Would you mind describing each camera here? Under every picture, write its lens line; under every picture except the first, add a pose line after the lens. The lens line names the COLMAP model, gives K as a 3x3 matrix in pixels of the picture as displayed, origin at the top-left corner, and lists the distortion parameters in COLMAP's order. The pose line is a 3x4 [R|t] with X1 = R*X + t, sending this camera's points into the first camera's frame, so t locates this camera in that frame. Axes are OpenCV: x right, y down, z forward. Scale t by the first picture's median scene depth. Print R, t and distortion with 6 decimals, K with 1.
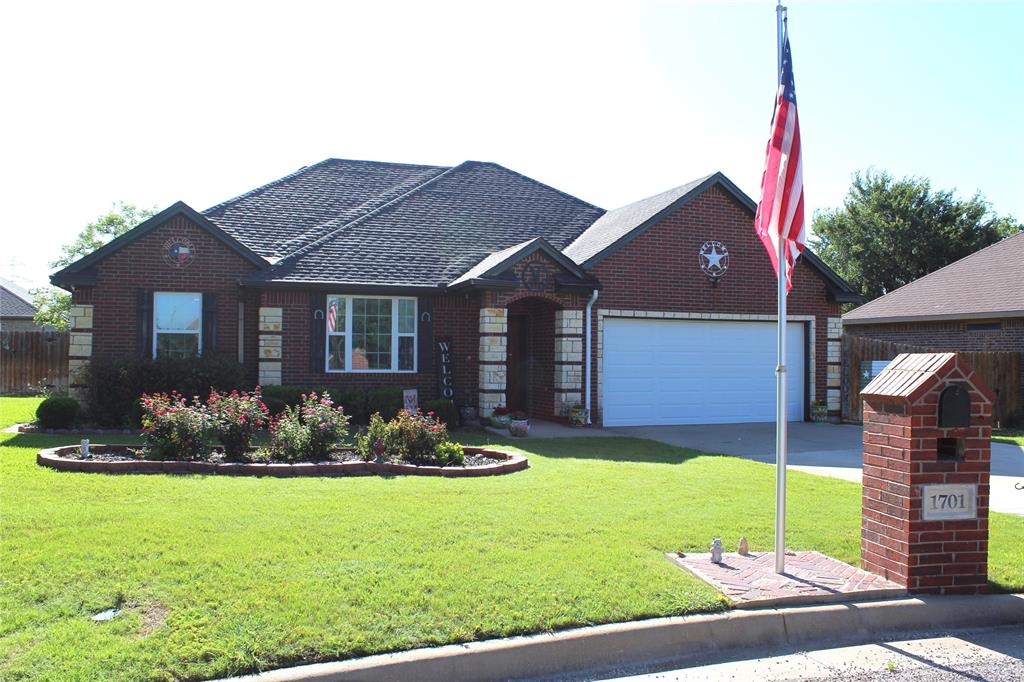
lens RADIAL K [[861.2, 0, 512.0], [0, 861.2, 341.0], [0, 0, 1]] dist [-0.159035, 0.128918]
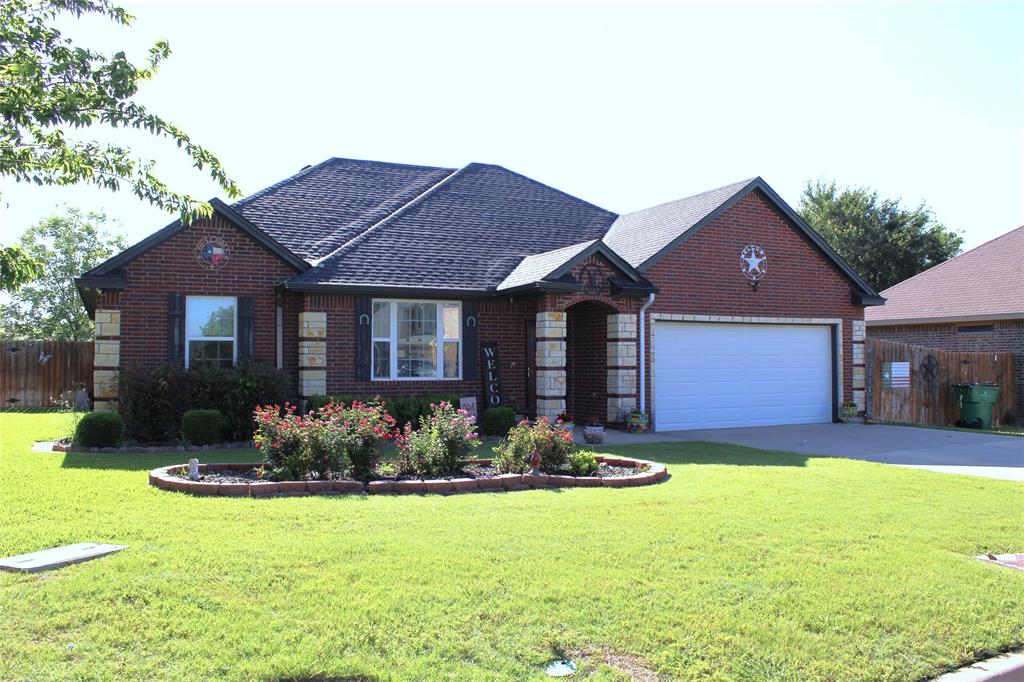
lens RADIAL K [[857.3, 0, 512.0], [0, 857.3, 341.0], [0, 0, 1]] dist [-0.164867, 0.139295]
pose [[0.992978, -0.007902, 0.118033, -0.176114], [0.008884, 0.999930, -0.007796, 0.001487], [-0.117963, 0.008790, 0.992979, 0.043978]]
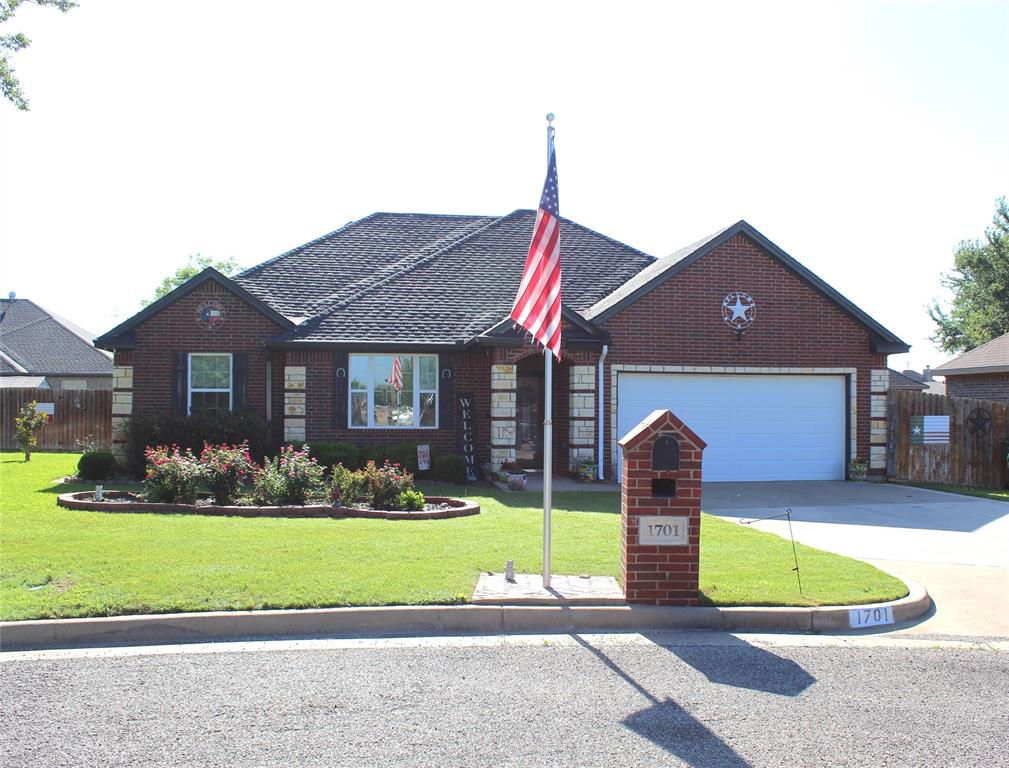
lens RADIAL K [[1001.2, 0, 516.1], [0, 1001.2, 408.2], [0, 0, 1]] dist [-0.140446, 0.024394]
pose [[0.987121, -0.004508, -0.159912, 0.177623], [0.006811, 0.999881, 0.013856, -0.003193], [0.159830, -0.014766, 0.987034, -0.160066]]
